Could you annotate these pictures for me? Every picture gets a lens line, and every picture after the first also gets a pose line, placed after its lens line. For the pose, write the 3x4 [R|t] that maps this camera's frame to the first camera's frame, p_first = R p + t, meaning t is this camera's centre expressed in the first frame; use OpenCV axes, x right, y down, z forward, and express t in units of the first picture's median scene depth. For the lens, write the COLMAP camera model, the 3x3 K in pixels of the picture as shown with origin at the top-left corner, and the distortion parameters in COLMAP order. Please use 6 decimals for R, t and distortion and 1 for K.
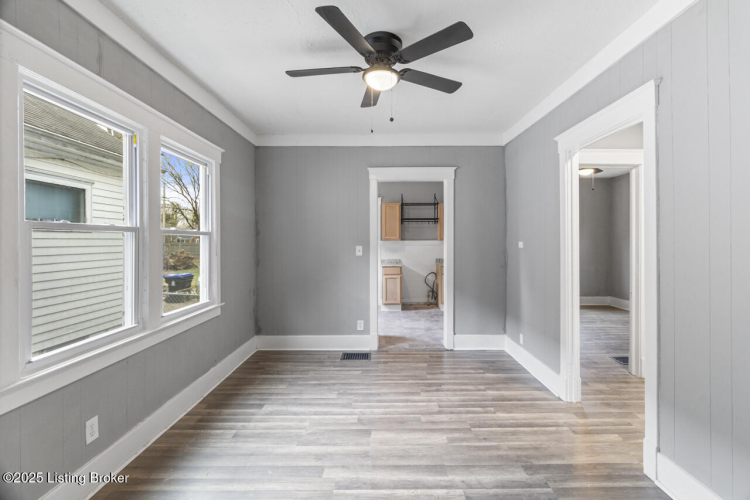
lens RADIAL K [[344.2, 0, 385.2], [0, 344.2, 239.8], [0, 0, 1]] dist [-0.001920, 0.000042]
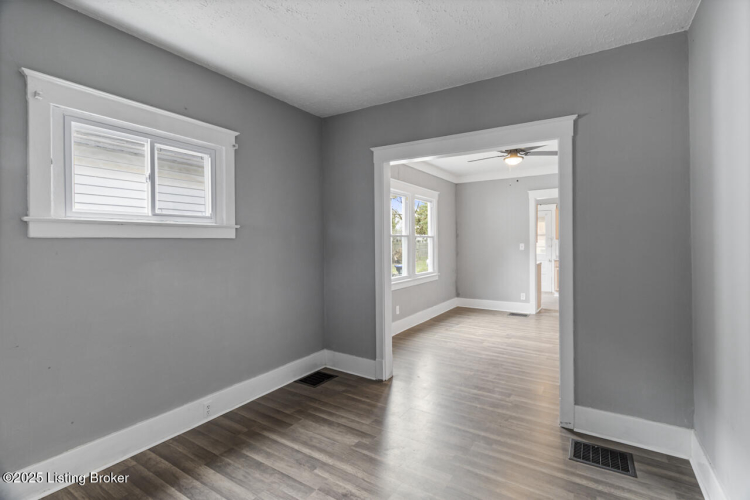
lens RADIAL K [[344.2, 0, 385.9], [0, 344.2, 243.0], [0, 0, 1]] dist [-0.001920, 0.000042]
pose [[0.841722, -0.001602, -0.539909, 0.250749], [0.007513, 0.999934, 0.008747, -0.002096], [0.539859, -0.011419, 0.841678, -0.618712]]
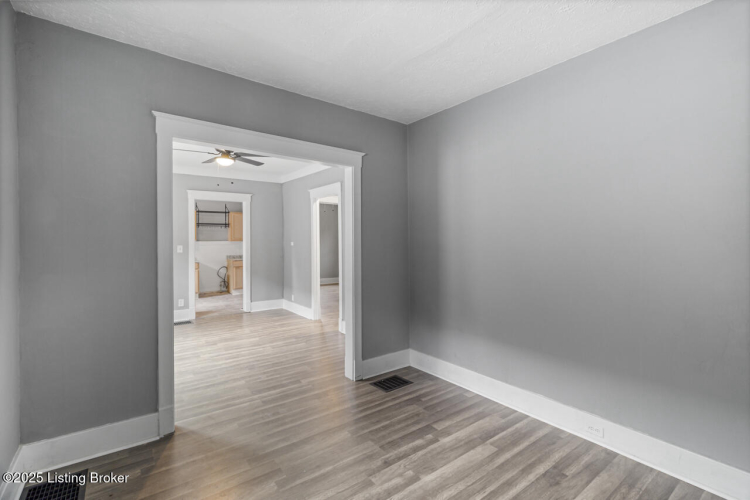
lens RADIAL K [[344.2, 0, 382.2], [0, 344.2, 242.6], [0, 0, 1]] dist [-0.001920, 0.000042]
pose [[0.804337, -0.006748, 0.594135, -0.260130], [0.001744, 0.999958, 0.008997, -0.006026], [-0.594171, -0.006200, 0.804315, -0.636901]]
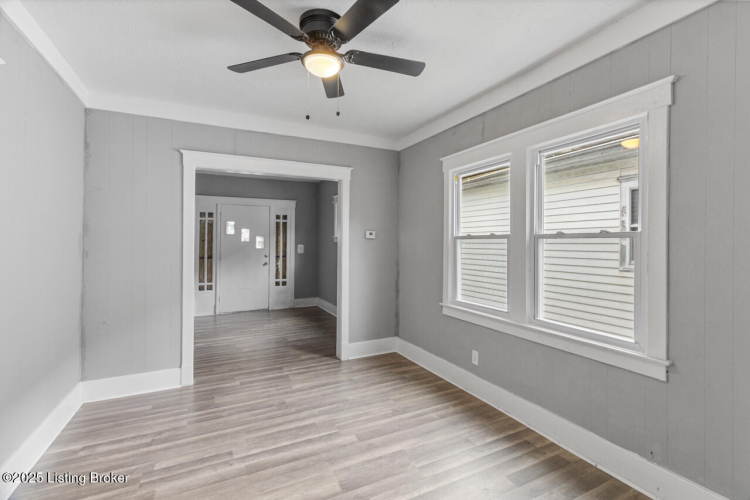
lens RADIAL K [[344.2, 0, 386.7], [0, 344.2, 240.8], [0, 0, 1]] dist [-0.001920, 0.000042]
pose [[-0.892937, -0.007970, -0.450111, 0.135787], [-0.003646, 0.999938, -0.010474, 0.000481], [0.450167, -0.007712, -0.892911, 1.058622]]
